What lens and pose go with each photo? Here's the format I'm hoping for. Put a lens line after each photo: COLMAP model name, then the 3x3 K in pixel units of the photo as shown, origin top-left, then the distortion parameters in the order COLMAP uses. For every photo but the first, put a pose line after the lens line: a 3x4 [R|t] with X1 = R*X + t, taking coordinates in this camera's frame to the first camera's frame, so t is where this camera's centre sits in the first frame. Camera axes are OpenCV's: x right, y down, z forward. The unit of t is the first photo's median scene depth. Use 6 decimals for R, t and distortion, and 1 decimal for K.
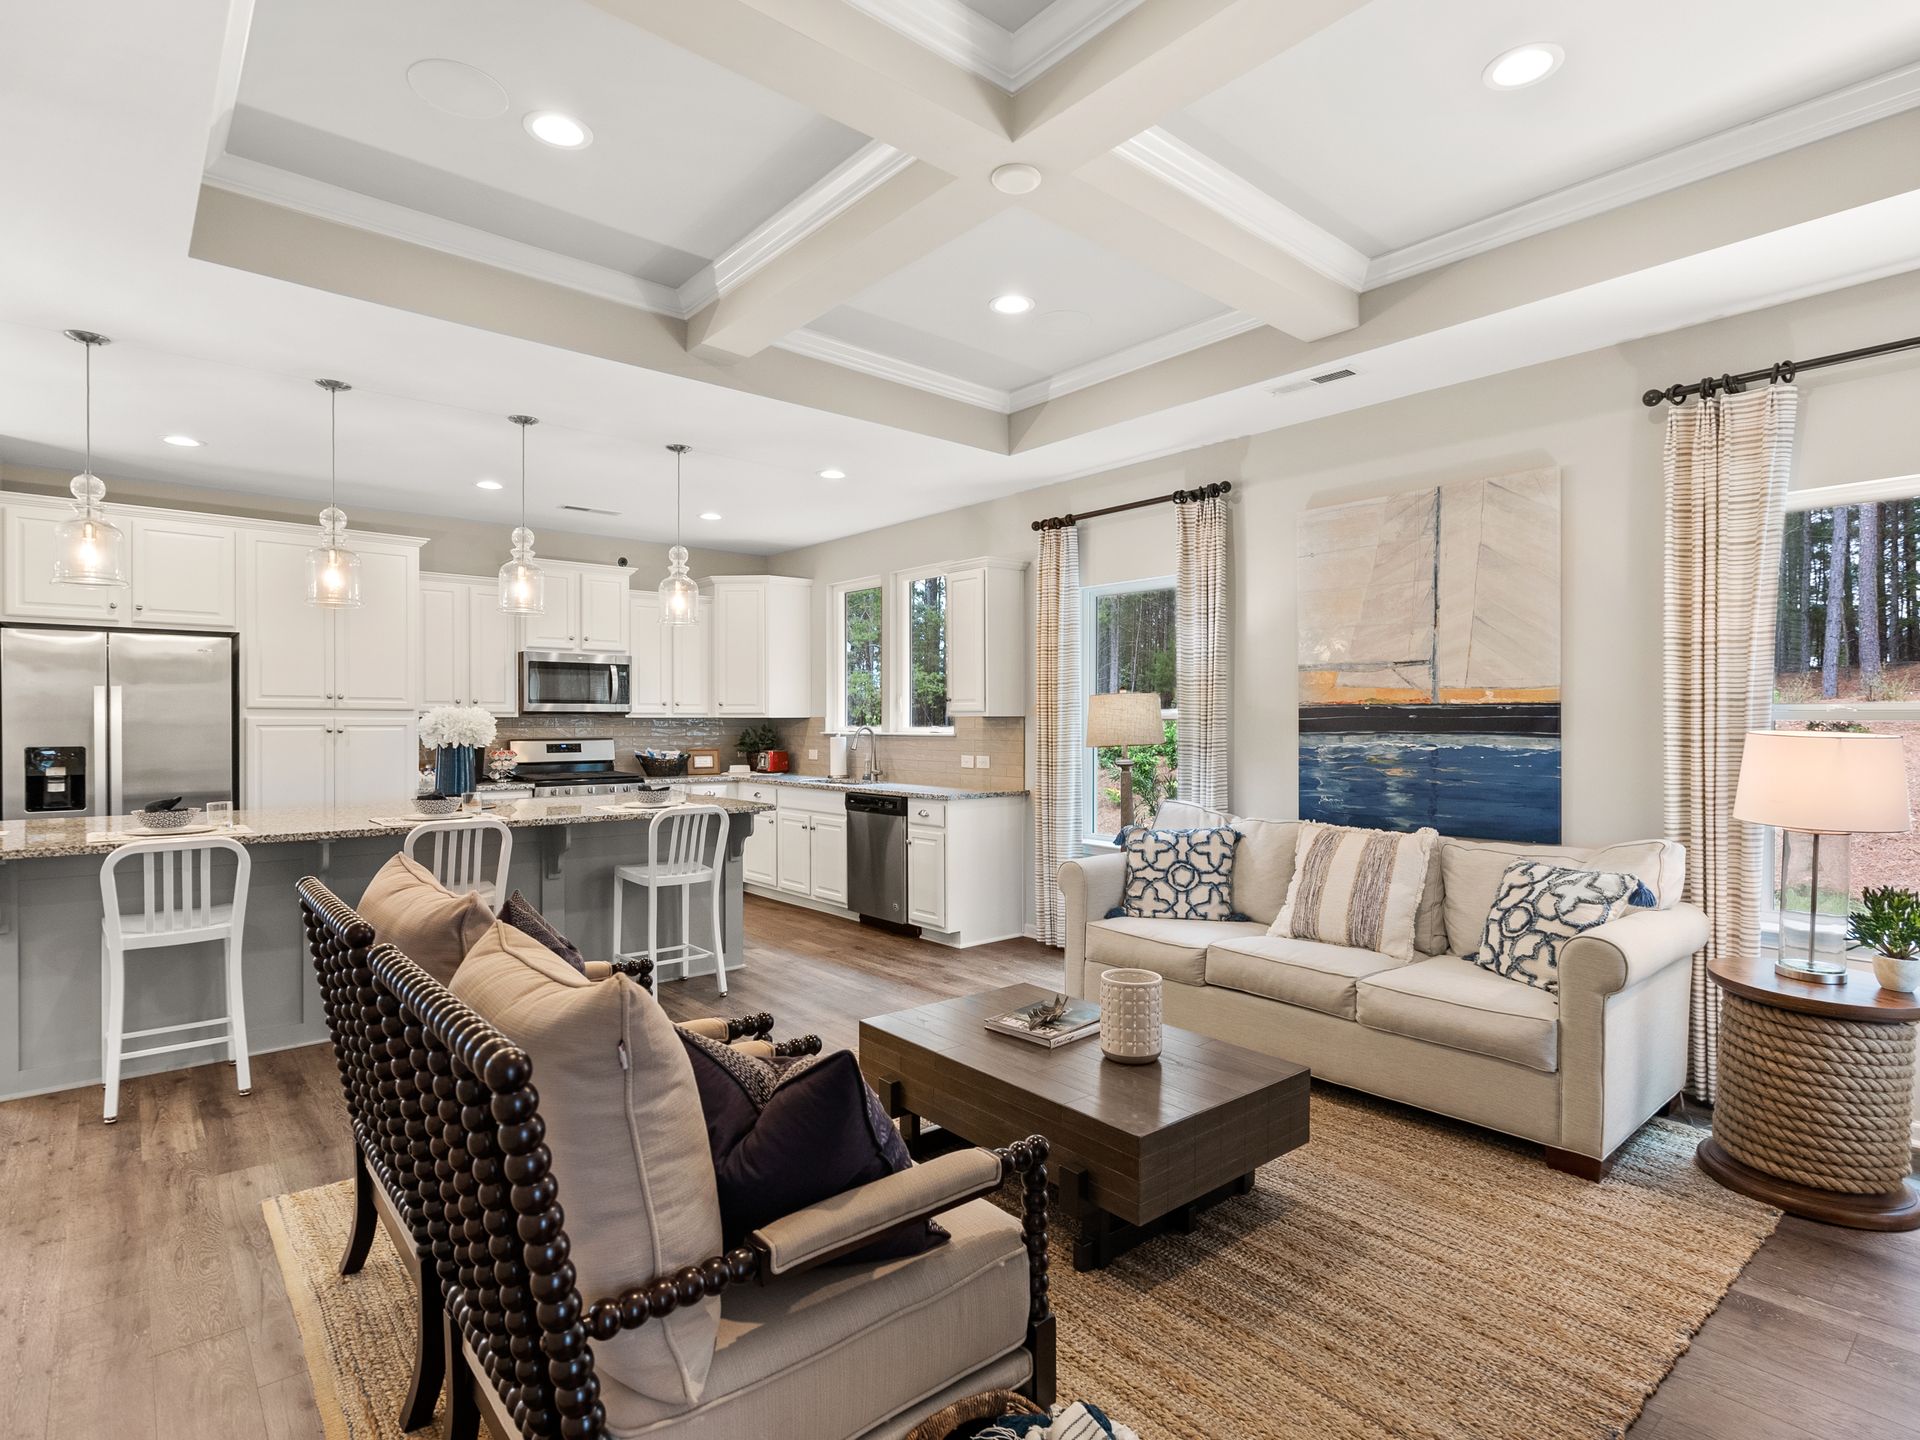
lens RADIAL K [[976.4, 0, 955.0], [0, 976.4, 726.6], [0, 0, 1]] dist [-0.011991, 0.004479]
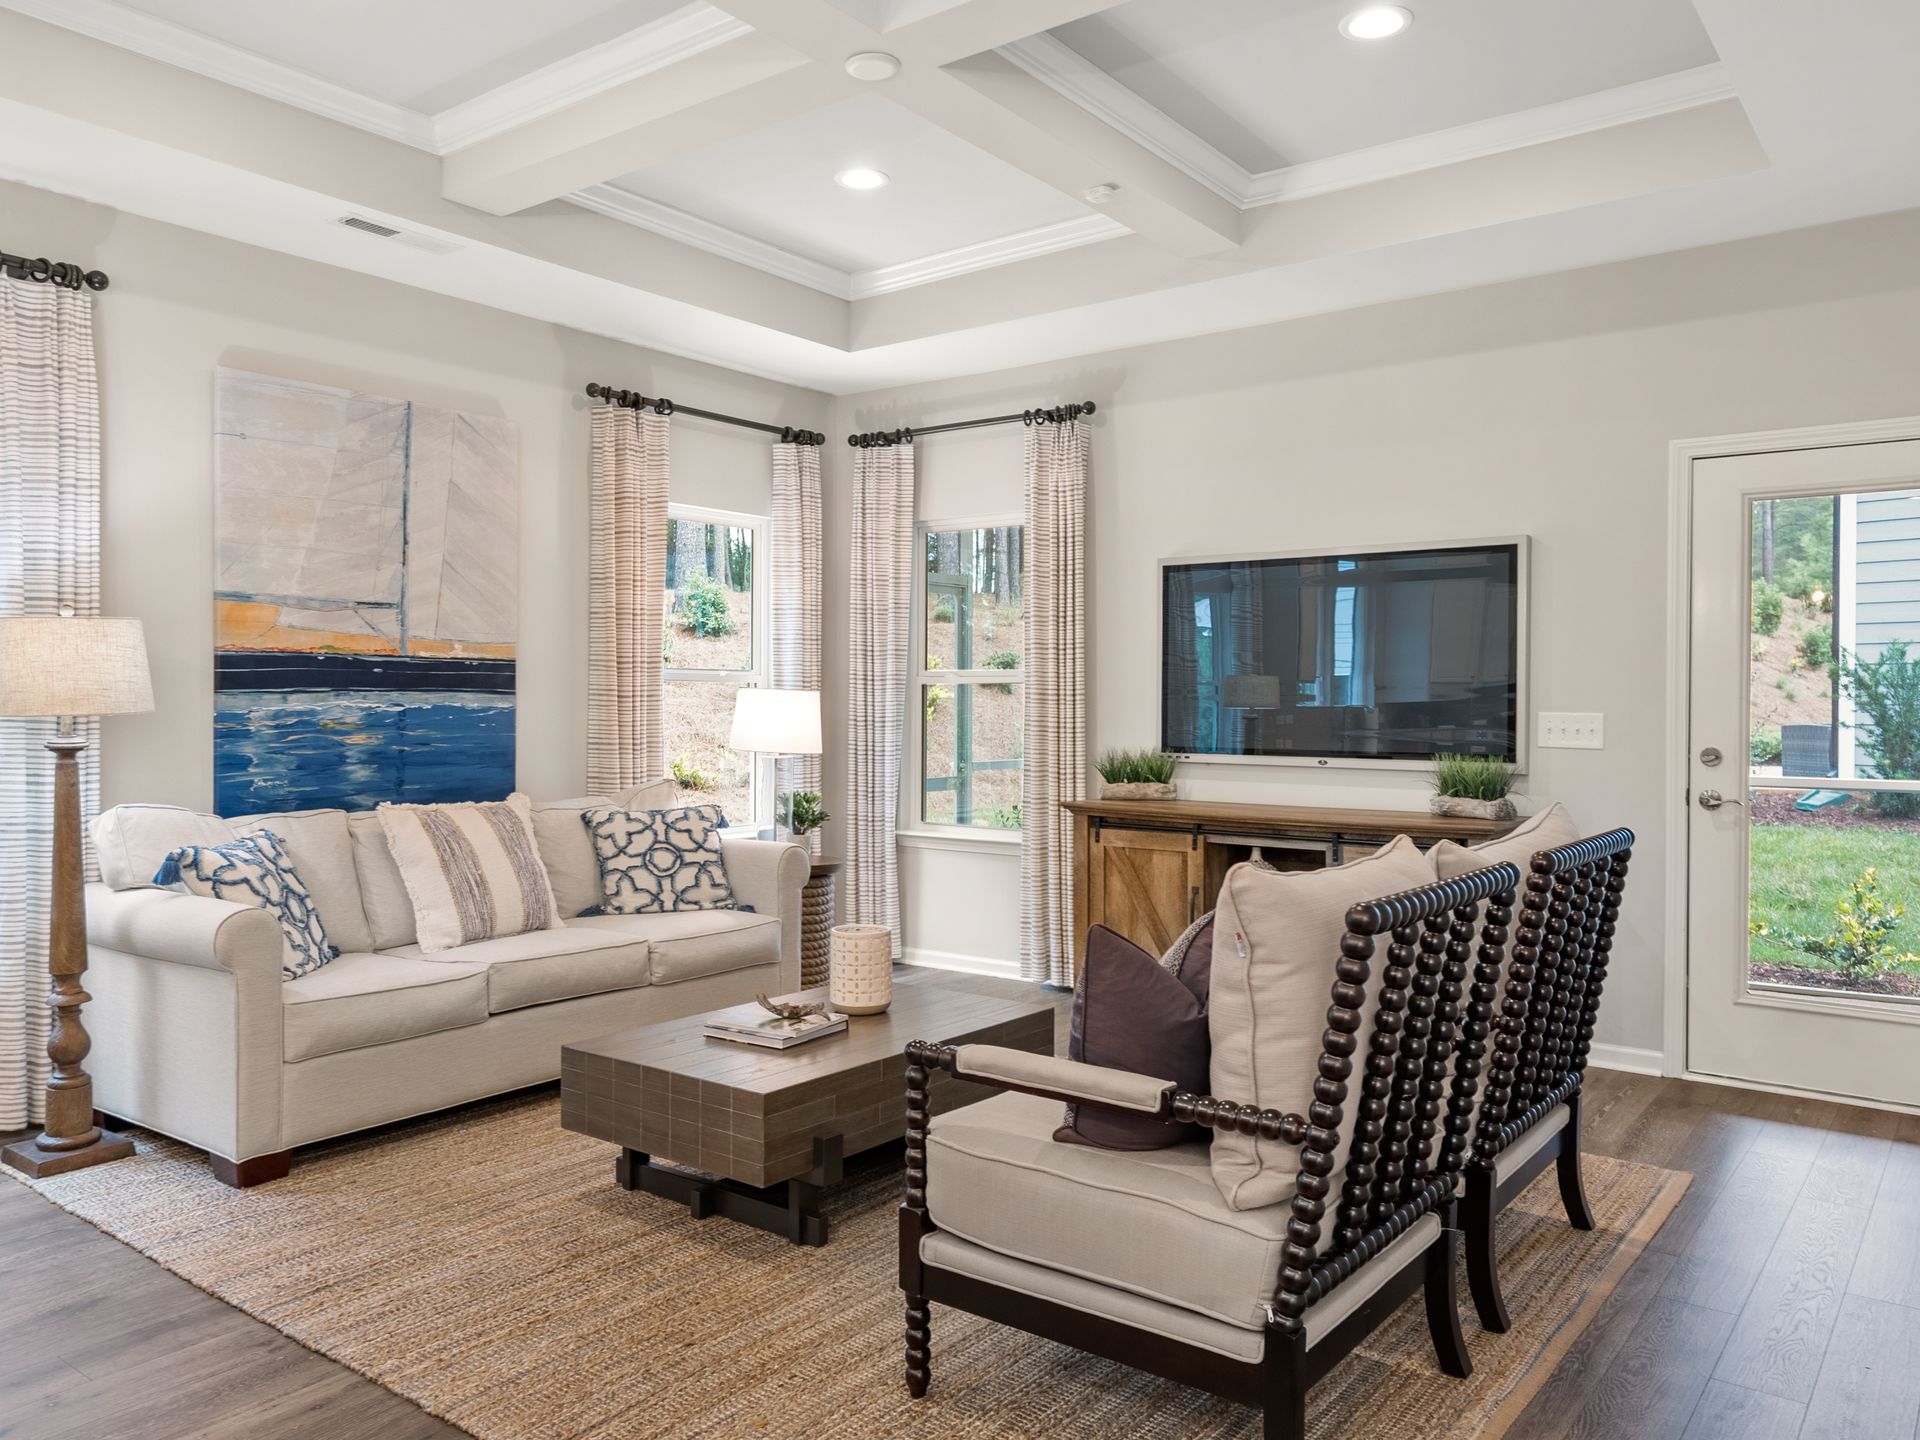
lens RADIAL K [[1388.0, 0, 958.3], [0, 1388.0, 718.5], [0, 0, 1]] dist [-0.011631, -0.003500]
pose [[-0.216736, -0.019348, 0.976038, -0.798311], [-0.003131, 0.999812, 0.019124, 0.006572], [-0.976225, 0.001089, -0.216756, 0.795228]]
